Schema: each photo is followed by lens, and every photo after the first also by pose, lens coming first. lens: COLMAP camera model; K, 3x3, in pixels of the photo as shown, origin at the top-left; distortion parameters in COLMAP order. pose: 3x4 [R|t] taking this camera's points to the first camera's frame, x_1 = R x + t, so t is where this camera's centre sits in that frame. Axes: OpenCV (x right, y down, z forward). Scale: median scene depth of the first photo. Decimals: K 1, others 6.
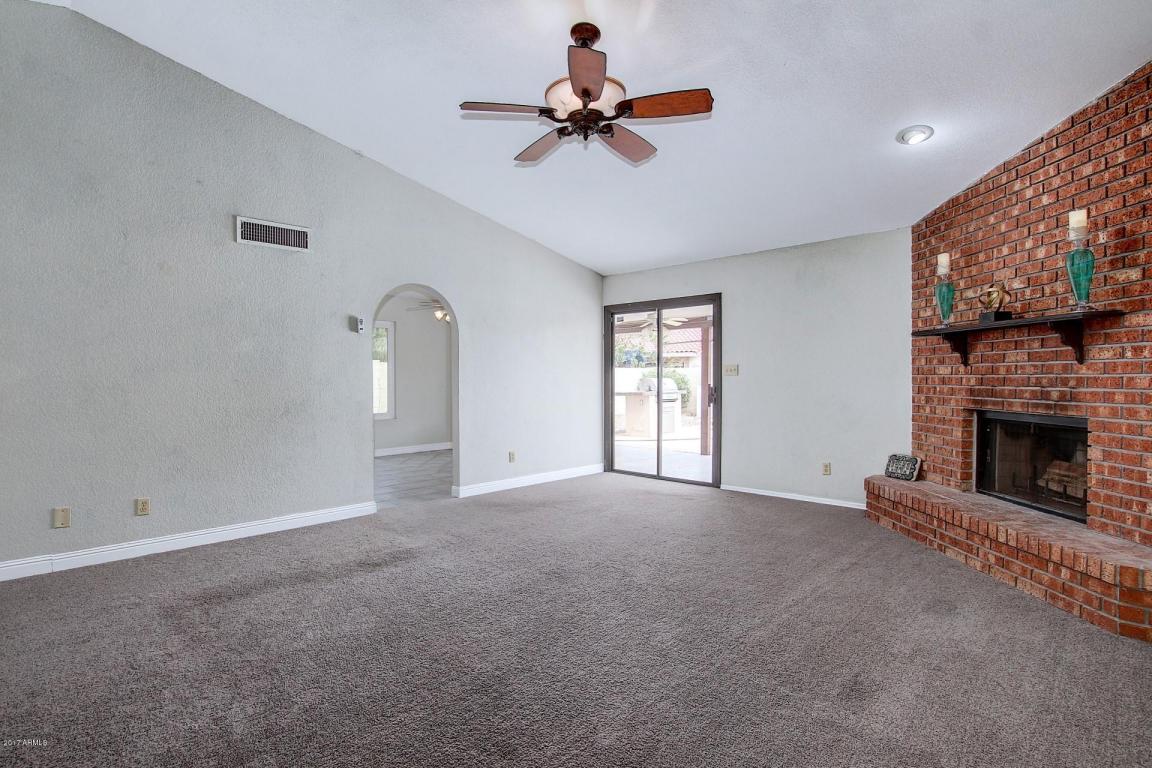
lens RADIAL K [[573.4, 0, 572.6], [0, 573.4, 392.9], [0, 0, 1]] dist [-0.030609, 0.000107]
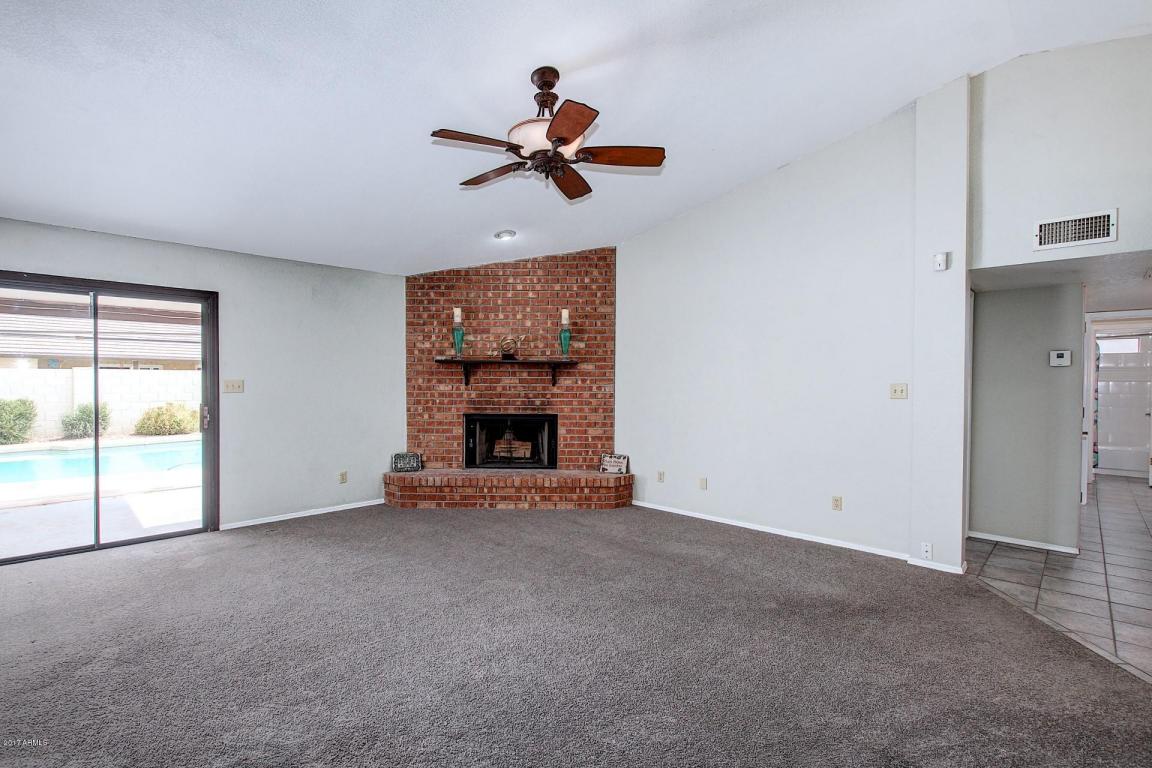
lens RADIAL K [[541.2, 0, 579.0], [0, 541.2, 387.0], [0, 0, 1]] dist [-0.027585, -0.000017]
pose [[-0.003337, -0.013201, 0.999907, -0.838034], [0.021899, 0.999672, 0.013271, -0.062180], [-0.999755, 0.021942, -0.003047, 0.796733]]
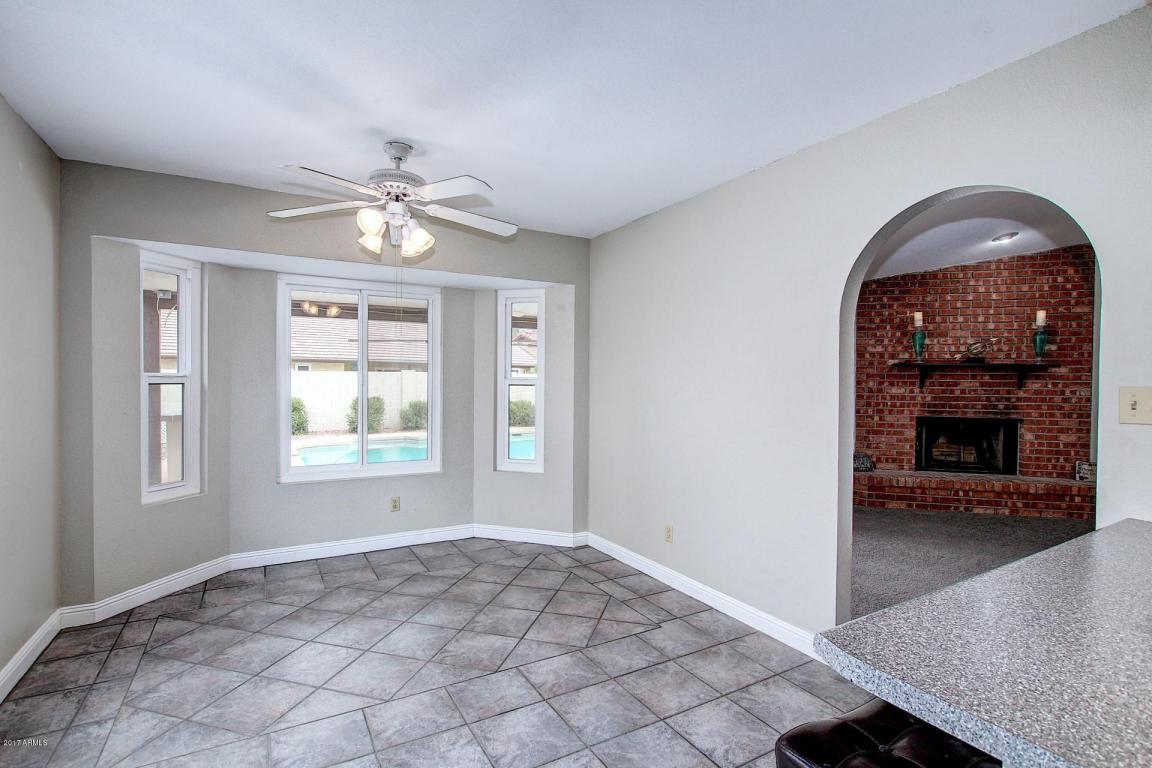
lens RADIAL K [[541.2, 0, 579.0], [0, 541.2, 387.0], [0, 0, 1]] dist [-0.027585, -0.000017]
pose [[0.276123, -0.009933, 0.961071, -1.056574], [0.017651, 0.999830, 0.005262, -0.084073], [-0.960960, 0.015511, 0.276251, 1.676406]]
